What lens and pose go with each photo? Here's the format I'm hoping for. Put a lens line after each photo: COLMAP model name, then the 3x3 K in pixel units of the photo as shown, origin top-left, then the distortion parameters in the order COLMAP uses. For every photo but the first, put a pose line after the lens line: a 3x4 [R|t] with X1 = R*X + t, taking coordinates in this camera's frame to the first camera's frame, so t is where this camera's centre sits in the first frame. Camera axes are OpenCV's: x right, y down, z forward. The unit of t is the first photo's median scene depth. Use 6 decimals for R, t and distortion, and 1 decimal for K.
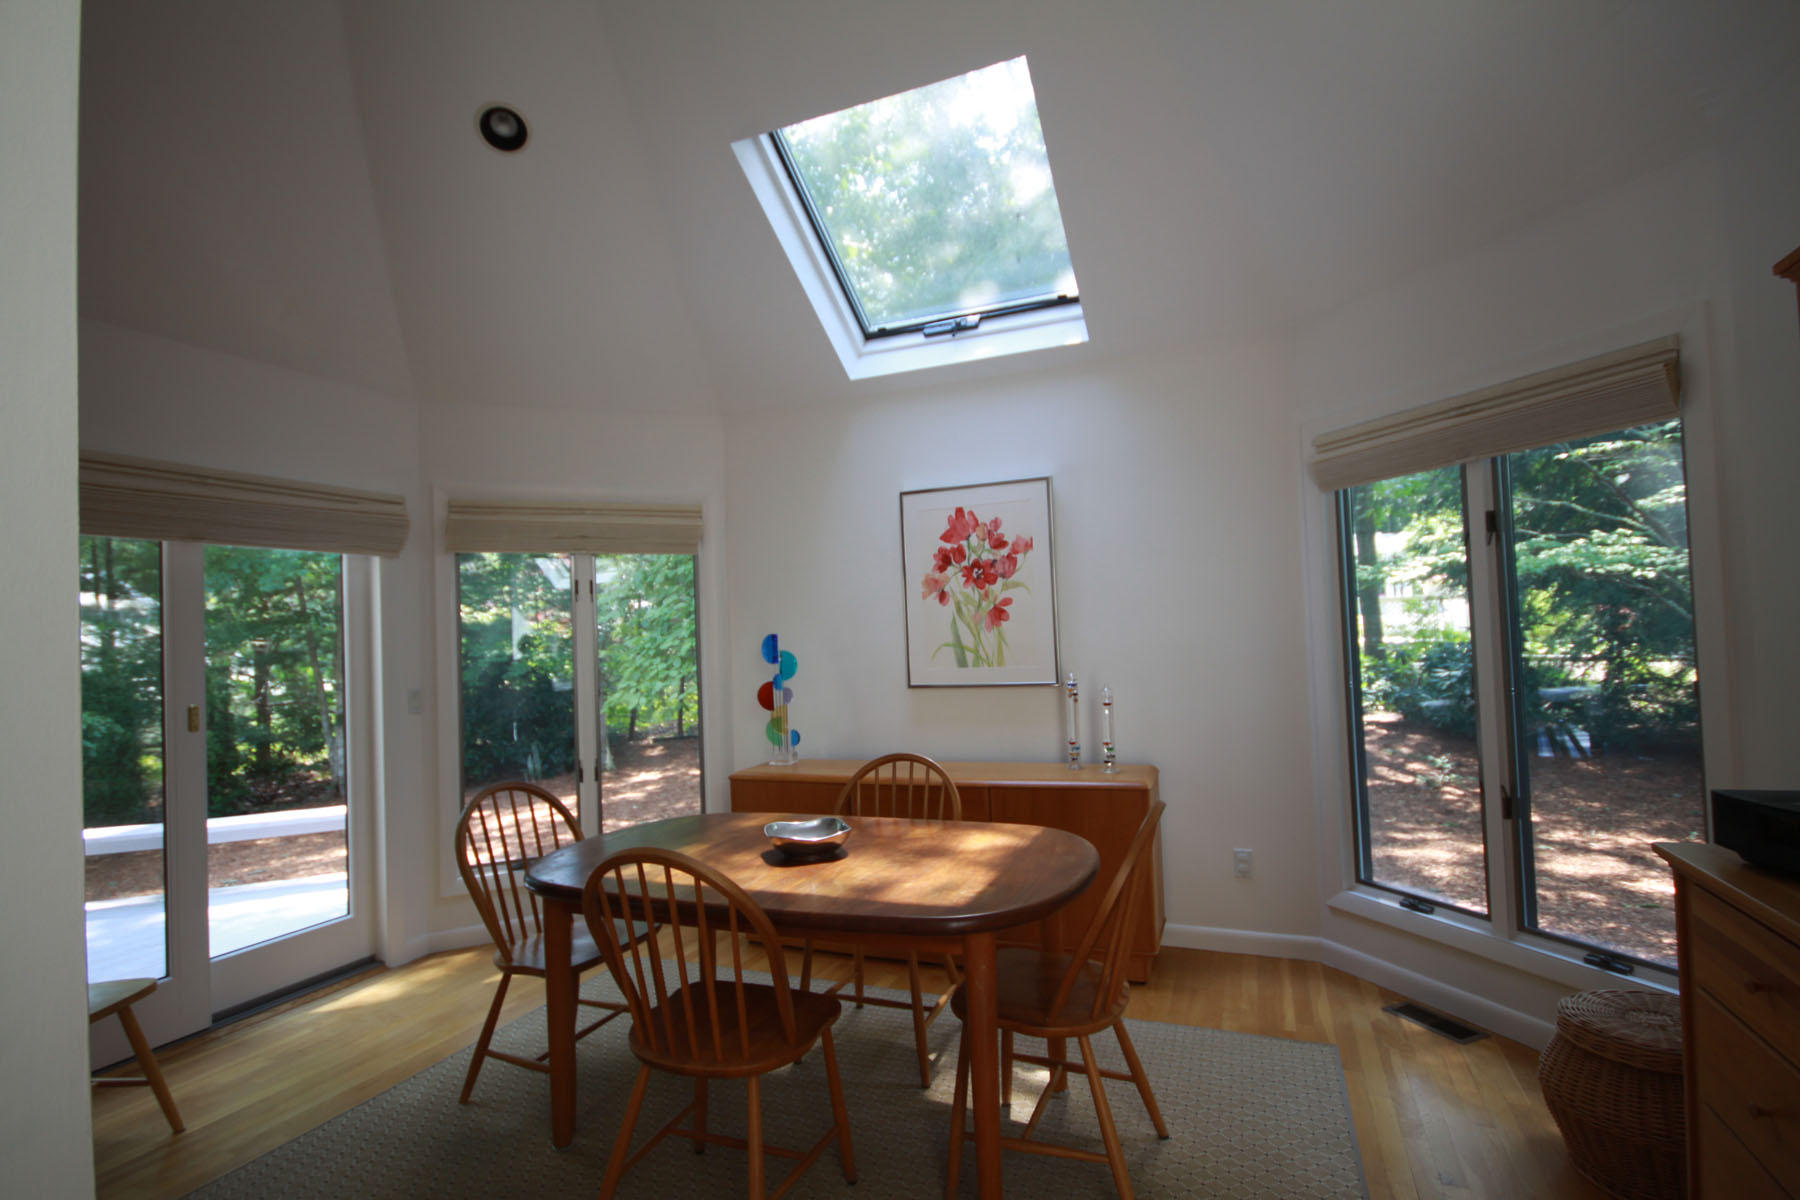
lens RADIAL K [[845.0, 0, 897.1], [0, 845.0, 603.1], [0, 0, 1]] dist [-0.021718, 0.000184]
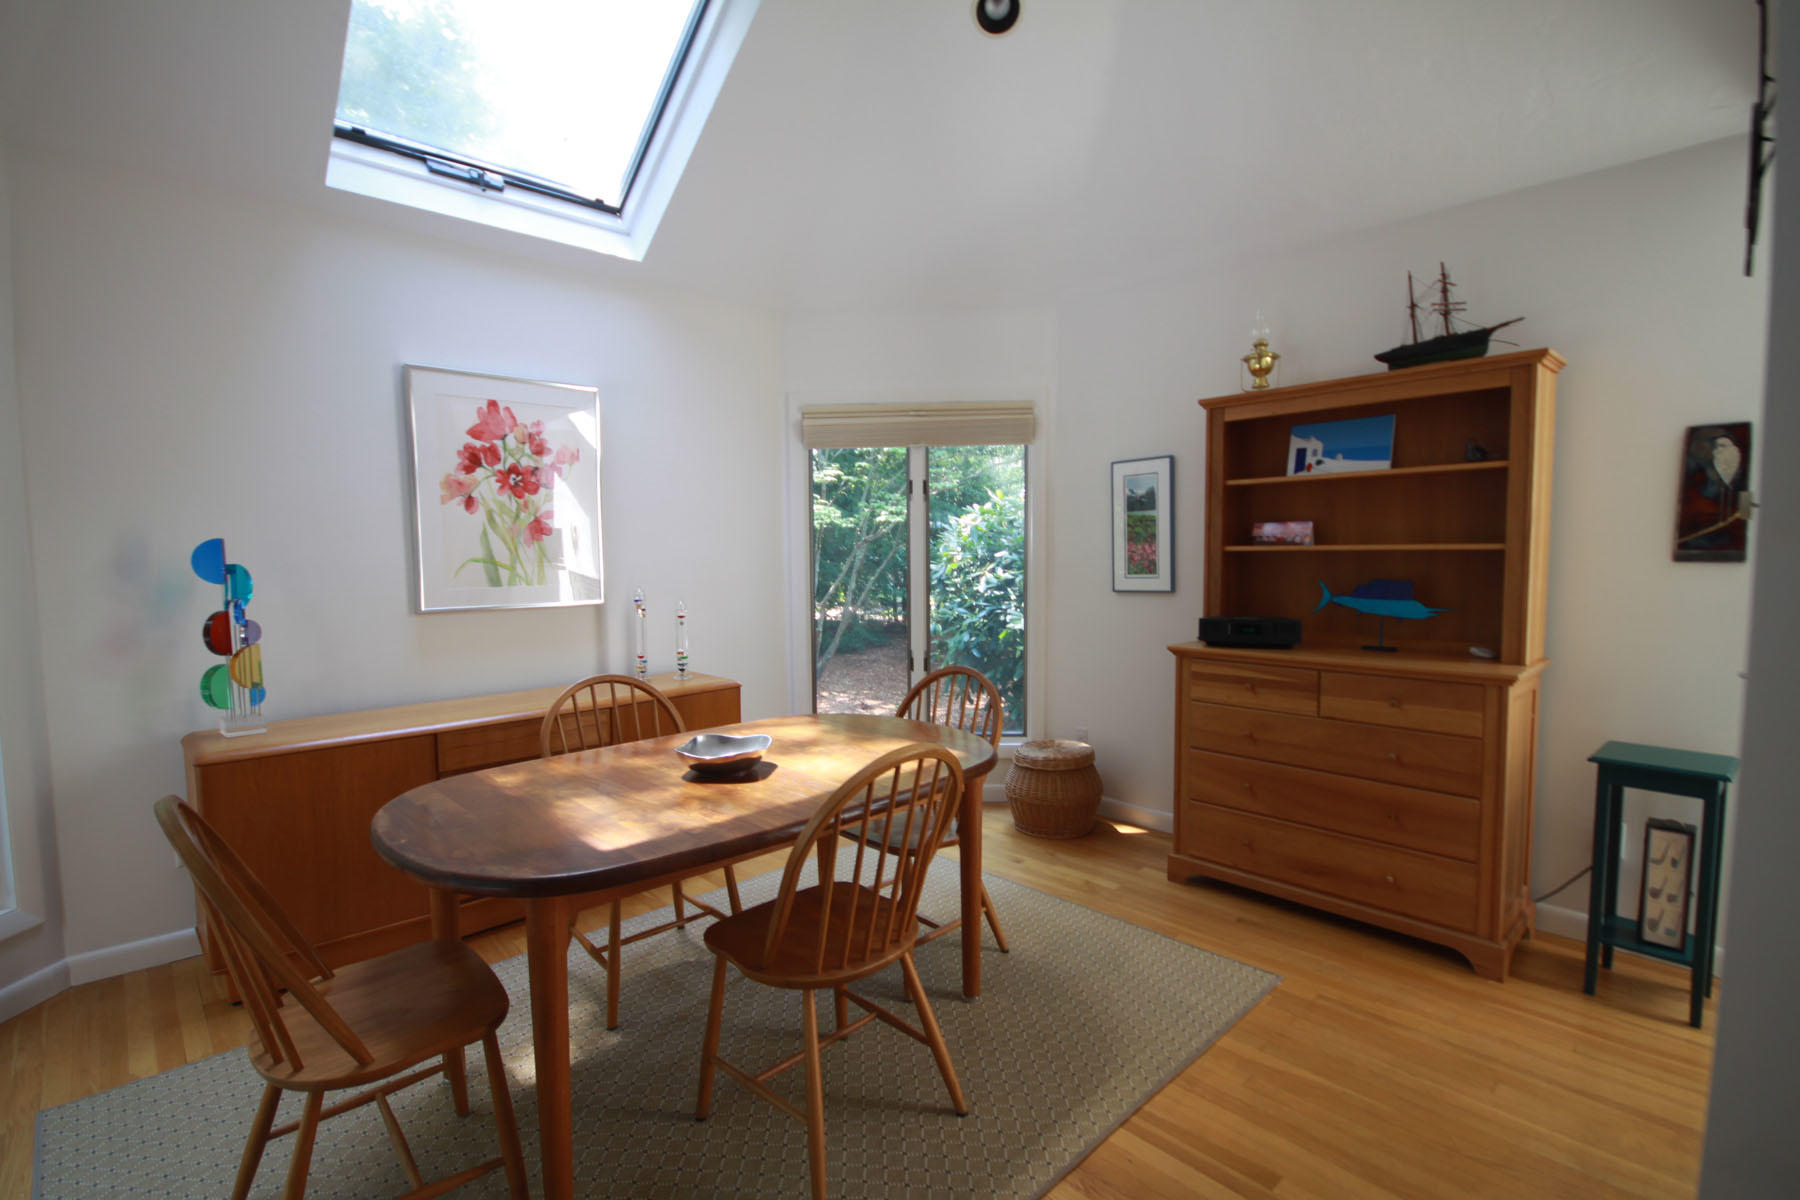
lens RADIAL K [[845.0, 0, 890.2], [0, 845.0, 611.2], [0, 0, 1]] dist [-0.021718, 0.000184]
pose [[0.398392, -0.028182, 0.916782, -0.552839], [-0.040880, 0.997989, 0.048443, 0.042544], [-0.916304, -0.056777, 0.396439, 0.285038]]
